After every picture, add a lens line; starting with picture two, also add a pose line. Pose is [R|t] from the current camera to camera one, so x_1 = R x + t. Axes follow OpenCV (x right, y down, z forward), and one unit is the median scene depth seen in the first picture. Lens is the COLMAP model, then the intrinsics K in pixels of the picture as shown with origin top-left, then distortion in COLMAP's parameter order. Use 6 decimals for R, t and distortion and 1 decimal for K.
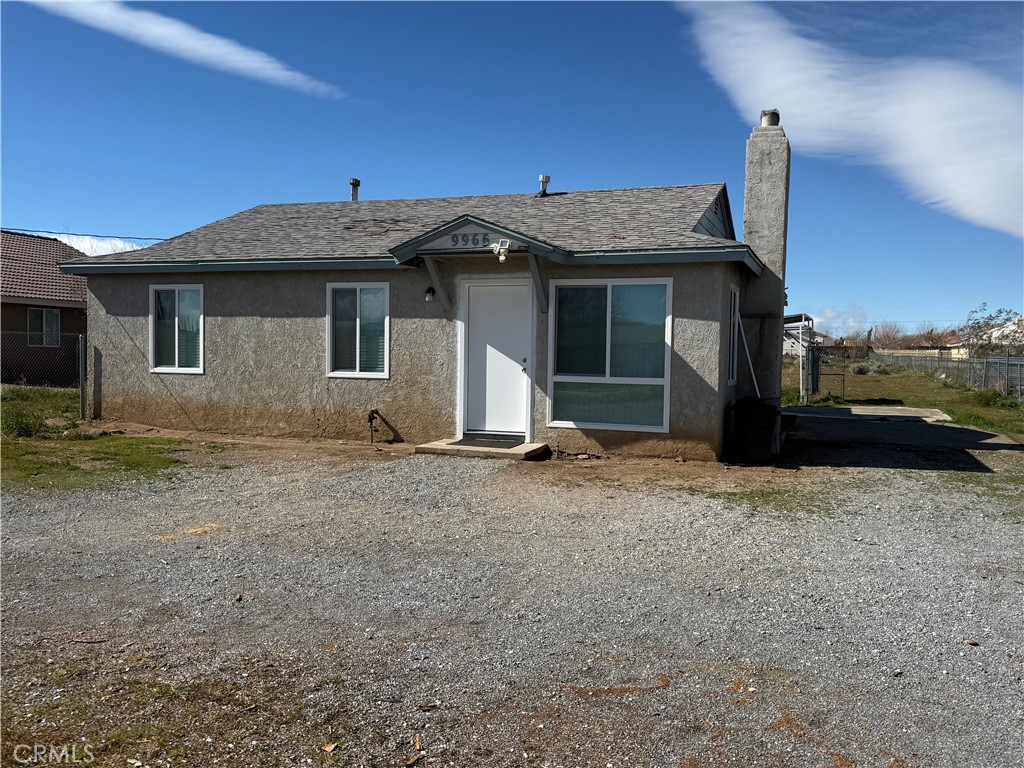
lens RADIAL K [[879.1, 0, 511.8], [0, 879.1, 383.5], [0, 0, 1]] dist [0.082870, -0.005472]
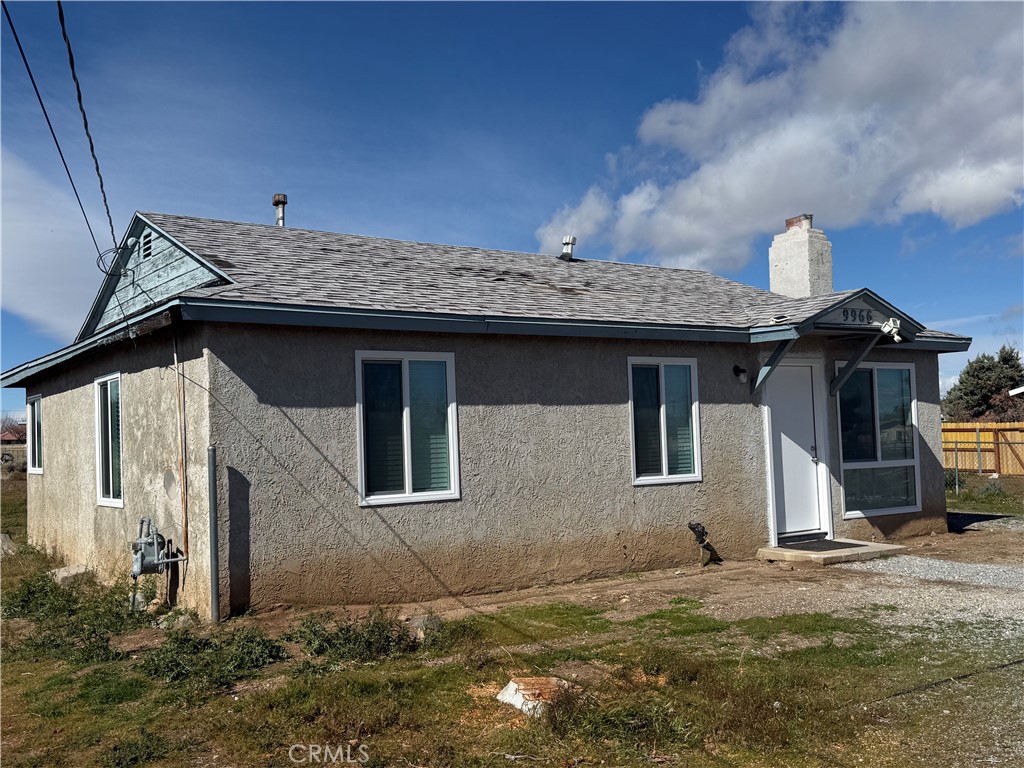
lens RADIAL K [[1025.3, 0, 511.6], [0, 1025.3, 386.8], [0, 0, 1]] dist [0.098715, 0.000000]
pose [[0.568596, 0.003388, 0.822610, -0.959972], [0.066048, 0.996575, -0.049758, -0.052843], [-0.819961, 0.082624, 0.566425, 0.597544]]
